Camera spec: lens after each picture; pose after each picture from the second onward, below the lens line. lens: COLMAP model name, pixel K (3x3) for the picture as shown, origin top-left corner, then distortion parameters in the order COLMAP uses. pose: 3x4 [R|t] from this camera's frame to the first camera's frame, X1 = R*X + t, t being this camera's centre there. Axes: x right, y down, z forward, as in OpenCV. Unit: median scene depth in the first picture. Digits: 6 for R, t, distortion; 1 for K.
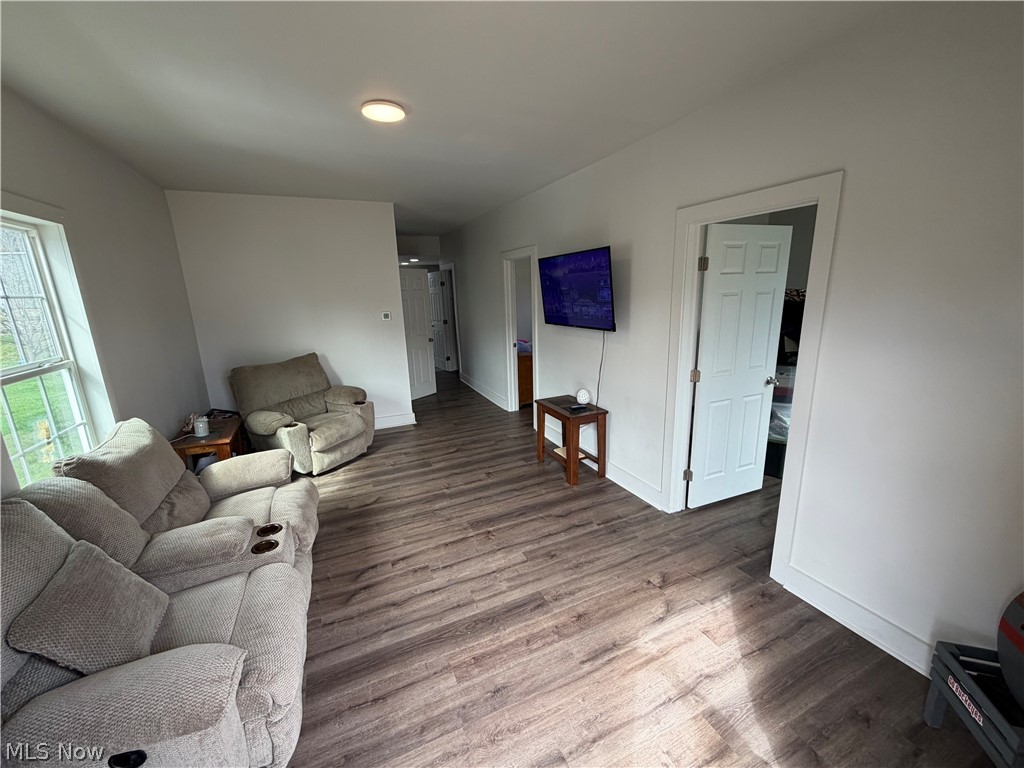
lens RADIAL K [[408.6, 0, 507.9], [0, 408.6, 384.3], [0, 0, 1]] dist [-0.002219, 0.001133]
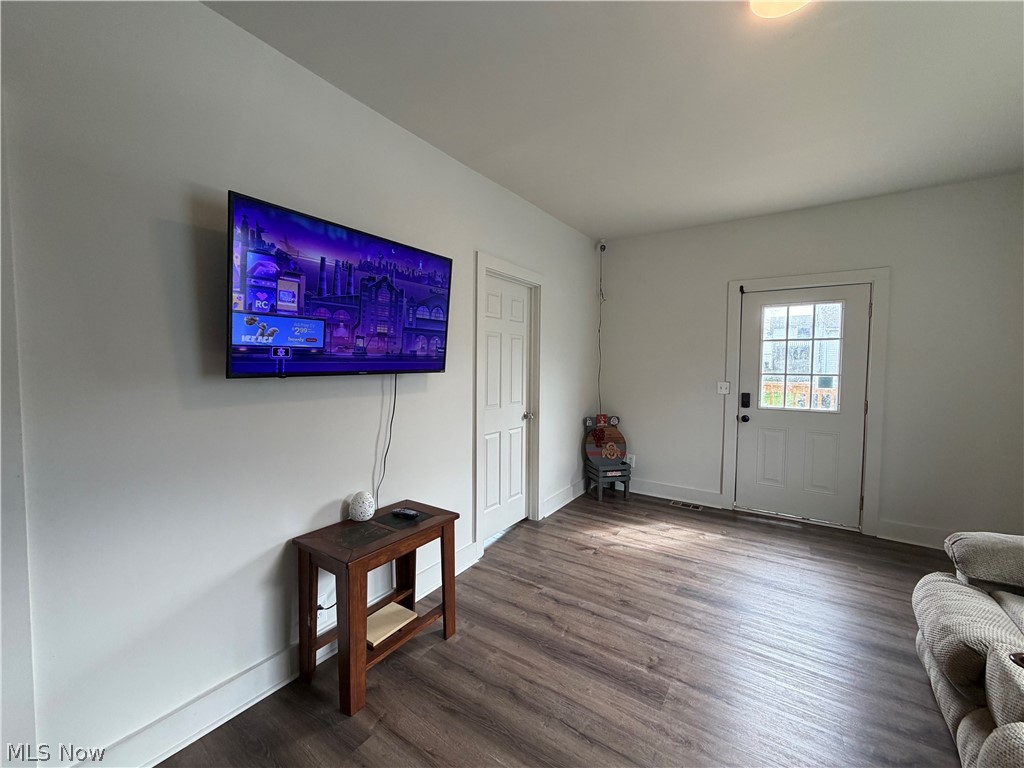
lens RADIAL K [[408.6, 0, 512.1], [0, 408.6, 377.8], [0, 0, 1]] dist [-0.002219, 0.001133]
pose [[-0.531303, 0.001148, 0.847181, -0.512189], [0.204966, 0.970465, 0.127228, -0.220476], [-0.822013, 0.241240, -0.515846, 1.515536]]
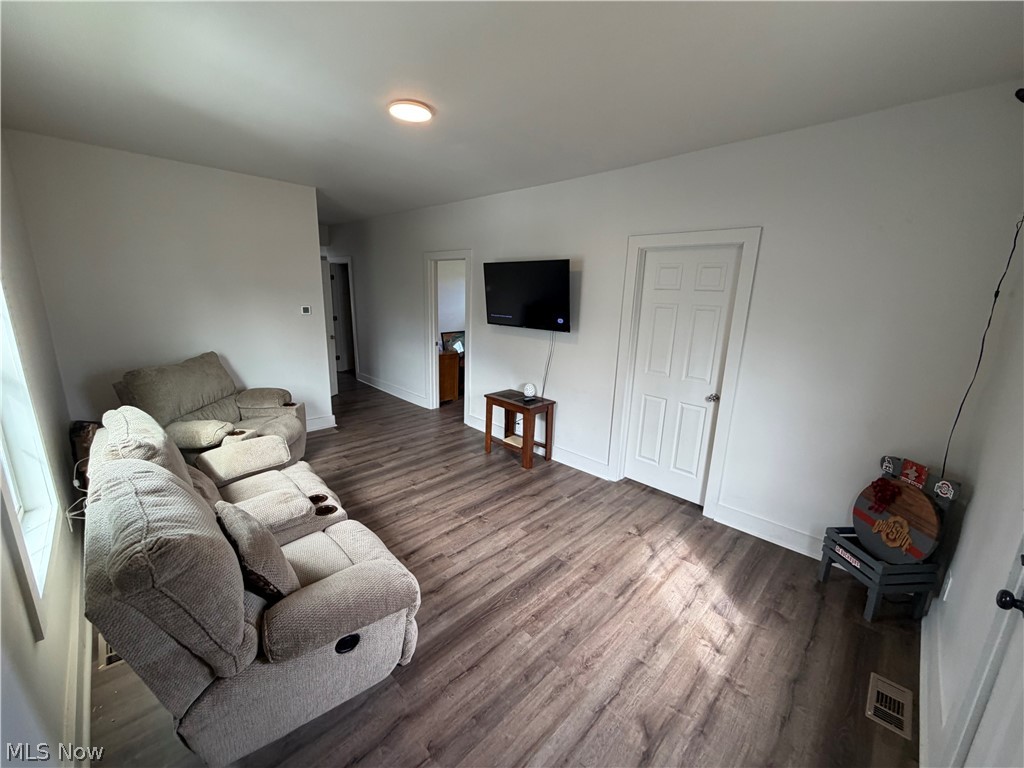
lens RADIAL K [[408.6, 0, 506.2], [0, 408.6, 385.2], [0, 0, 1]] dist [-0.002219, 0.001133]
pose [[0.932889, -0.027003, 0.359151, -0.389495], [0.026556, 0.999628, 0.006178, 0.012067], [-0.359184, 0.003774, 0.933259, -0.029690]]
